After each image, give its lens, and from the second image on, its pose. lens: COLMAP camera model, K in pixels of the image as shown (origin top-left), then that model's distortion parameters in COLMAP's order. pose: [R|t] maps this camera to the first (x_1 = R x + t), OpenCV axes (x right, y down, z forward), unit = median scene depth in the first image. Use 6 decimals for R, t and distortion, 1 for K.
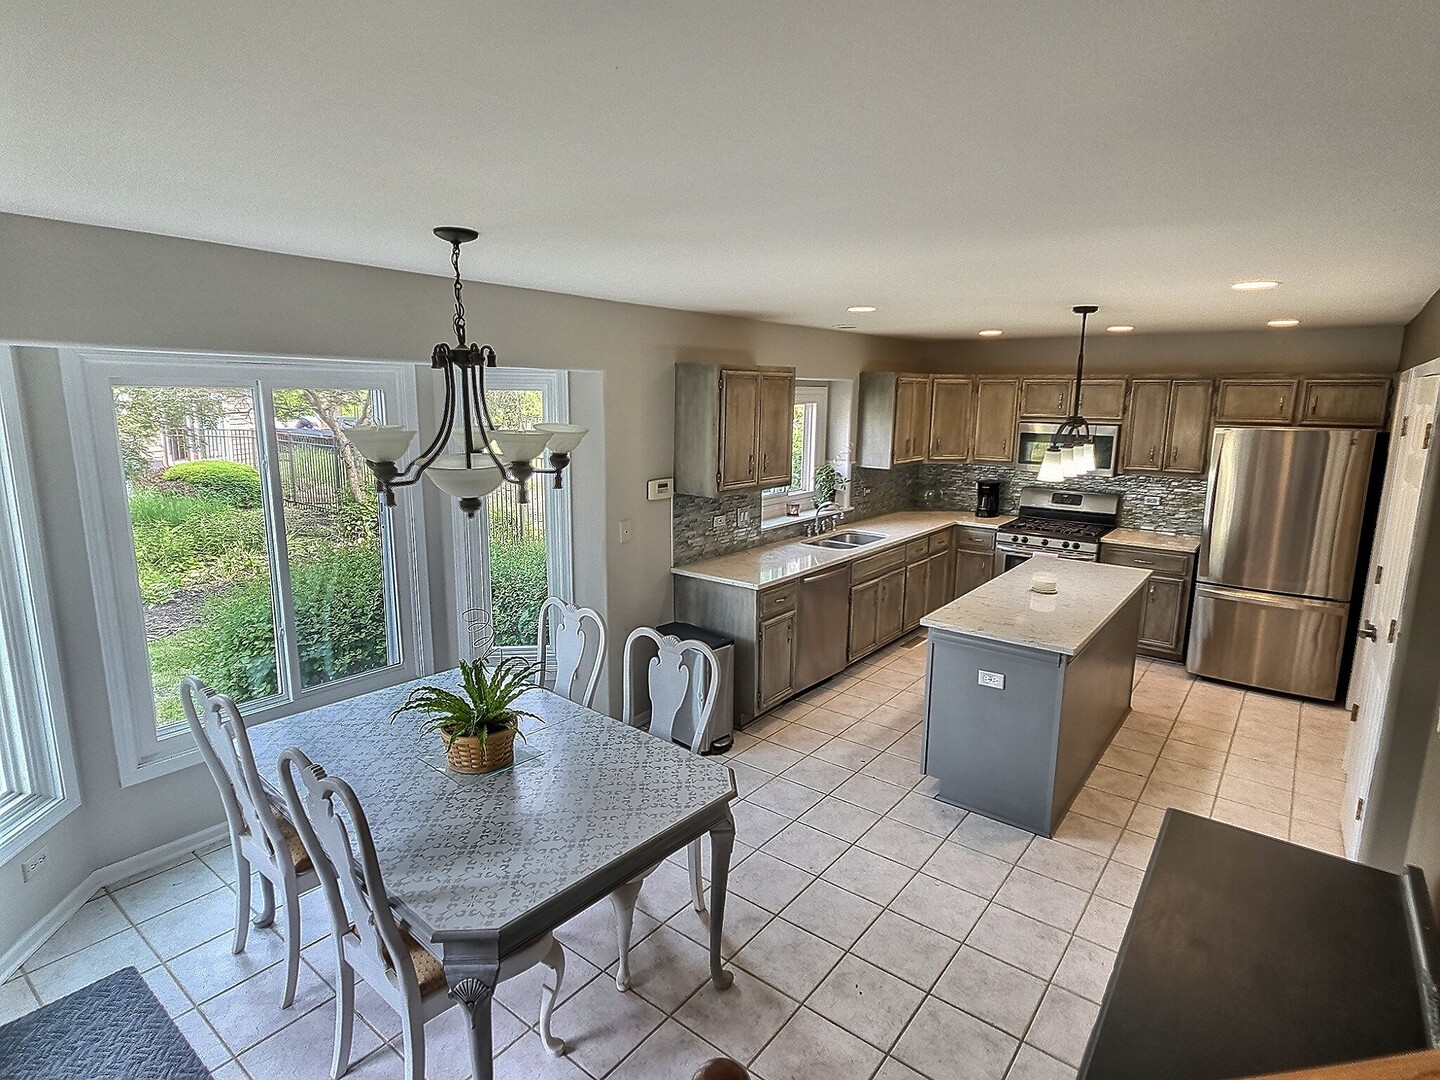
lens RADIAL K [[764.5, 0, 720.7], [0, 764.5, 534.2], [0, 0, 1]] dist [0.015917, -0.007425]
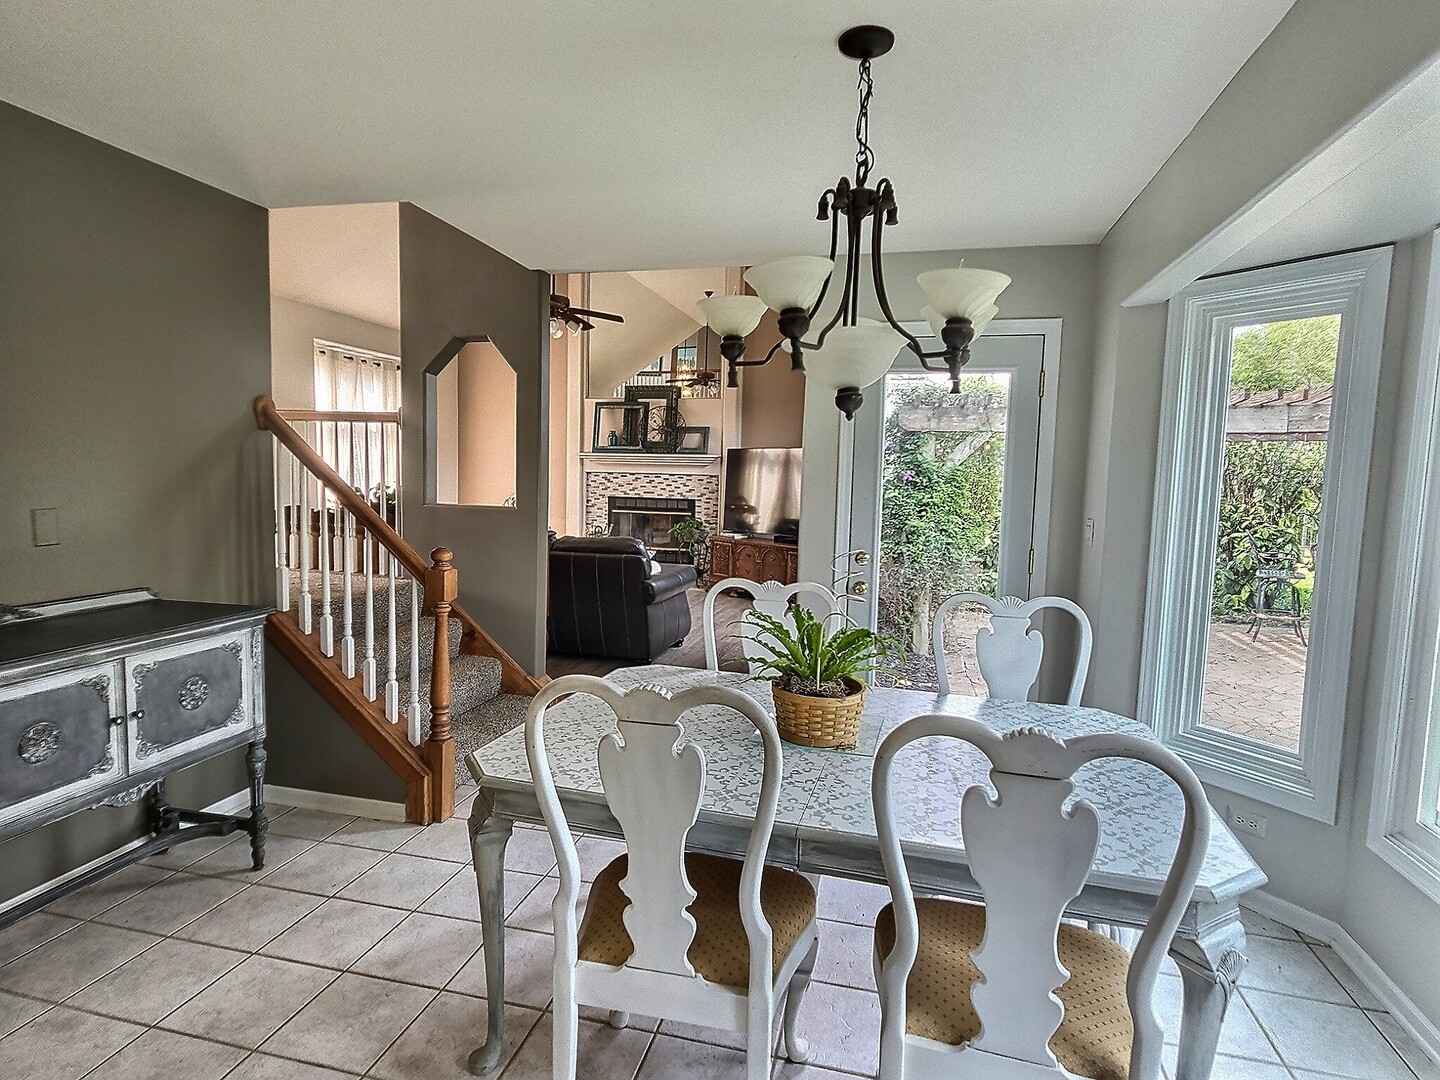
lens RADIAL K [[764.5, 0, 721.4], [0, 764.5, 533.6], [0, 0, 1]] dist [0.015917, -0.007425]
pose [[-0.914078, 0.001445, -0.405535, 0.038511], [-0.105154, 0.964947, 0.240456, -0.039826], [0.391667, 0.262439, -0.881886, 0.818430]]
